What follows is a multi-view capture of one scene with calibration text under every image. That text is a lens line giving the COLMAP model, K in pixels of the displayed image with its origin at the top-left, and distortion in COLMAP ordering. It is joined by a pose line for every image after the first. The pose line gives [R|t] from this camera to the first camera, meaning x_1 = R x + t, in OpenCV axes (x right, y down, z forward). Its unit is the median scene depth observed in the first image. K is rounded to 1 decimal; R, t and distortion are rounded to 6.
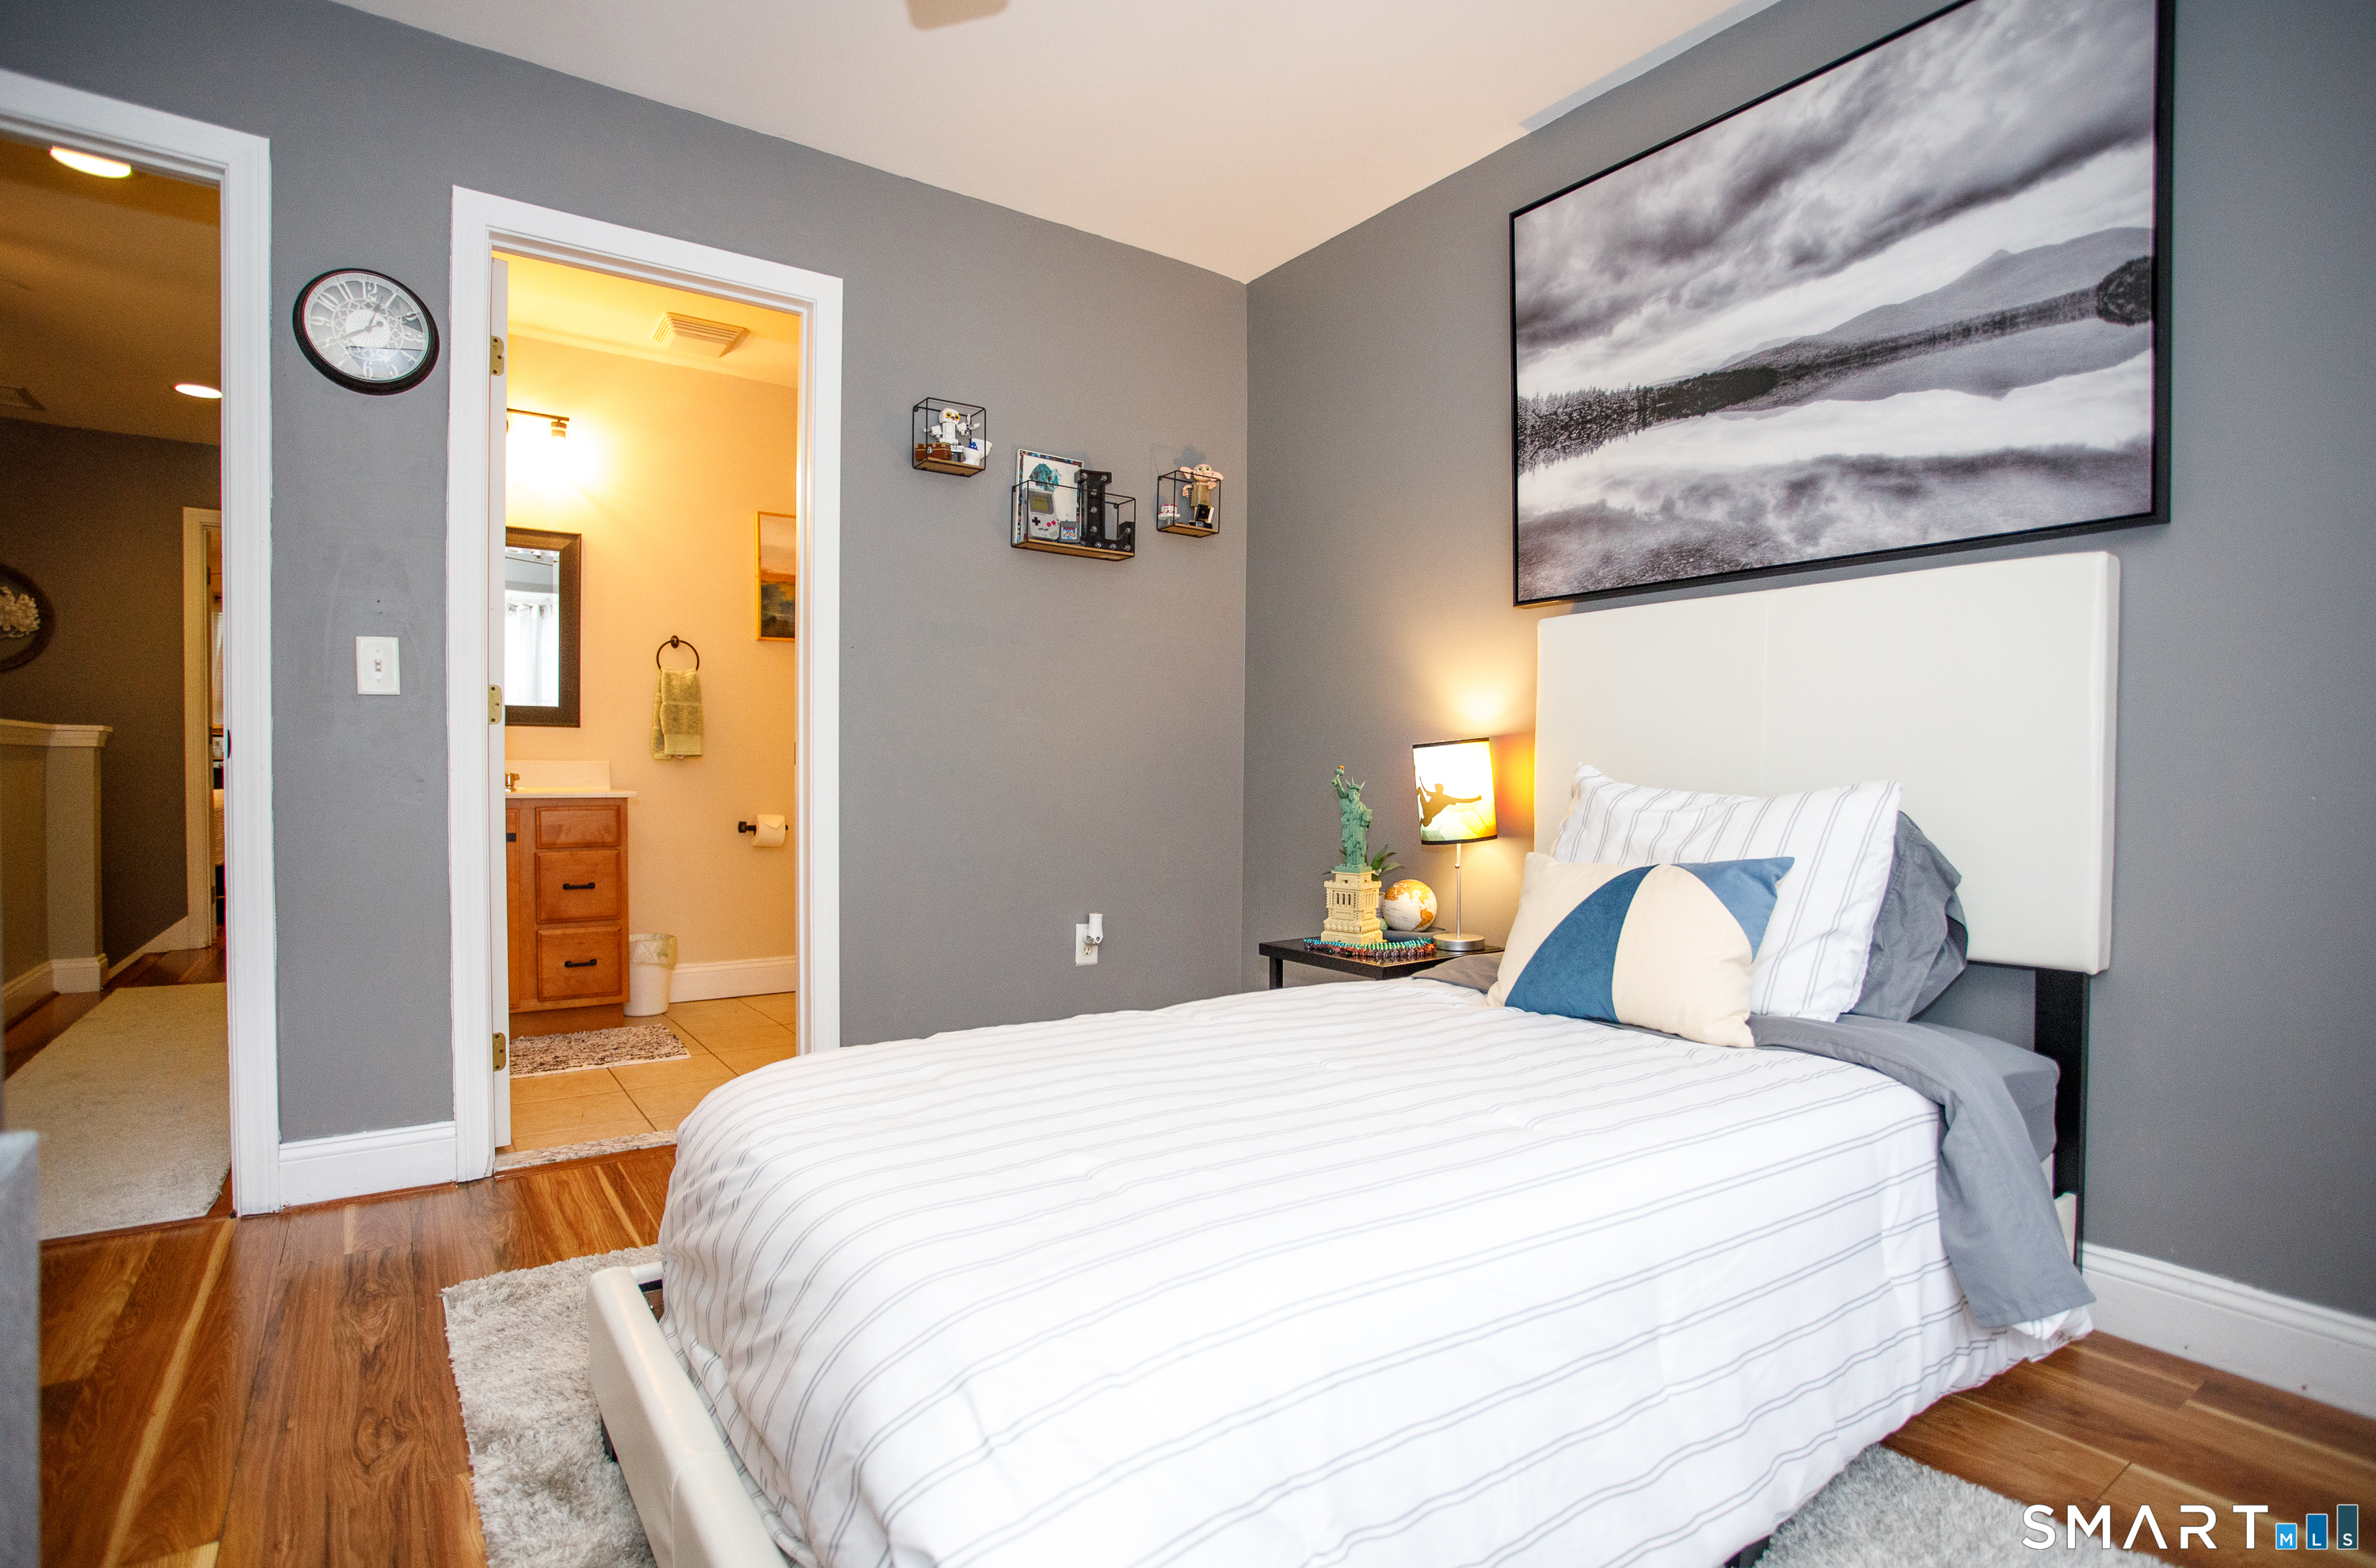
lens RADIAL K [[1177.3, 0, 1184.8], [0, 1177.3, 786.0], [0, 0, 1]] dist [-0.064906, 0.022940]
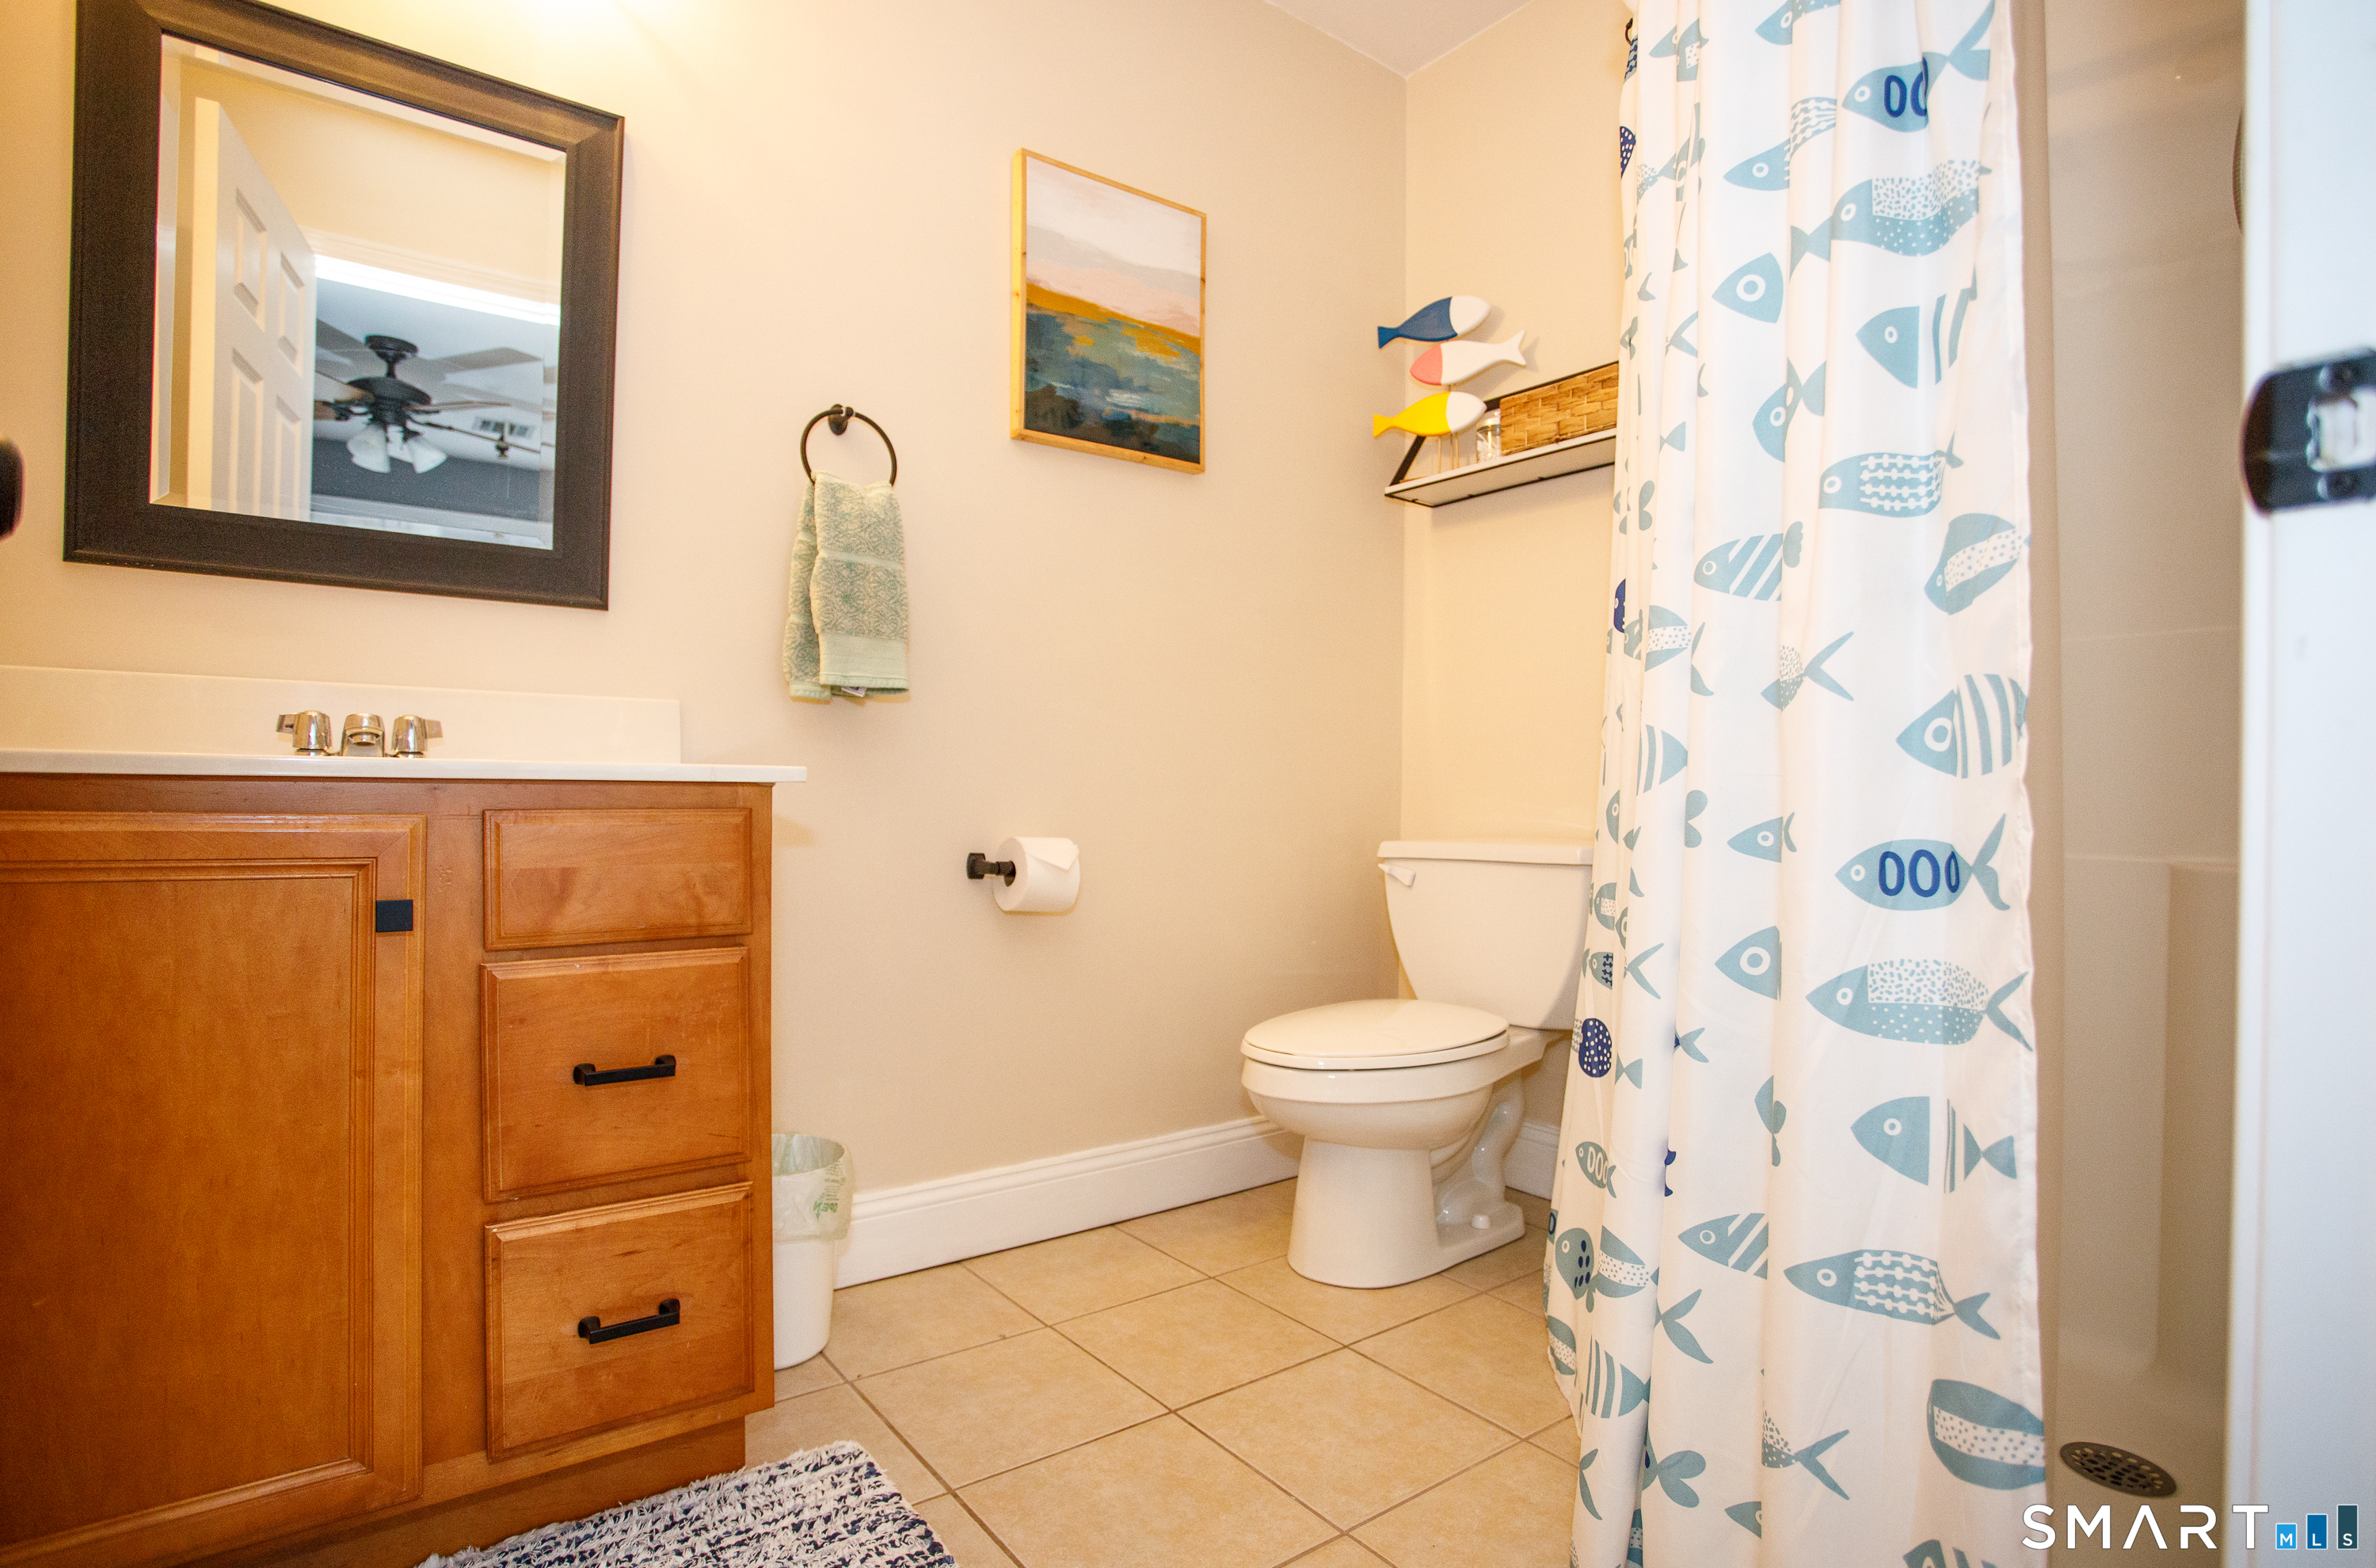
lens RADIAL K [[1177.3, 0, 1195.7], [0, 1177.3, 795.8], [0, 0, 1]] dist [-0.064906, 0.022940]
pose [[0.999368, 0.009945, 0.034120, -0.377480], [-0.009613, 0.999905, -0.009884, 0.015723], [-0.034215, 0.009550, 0.999369, 0.677896]]
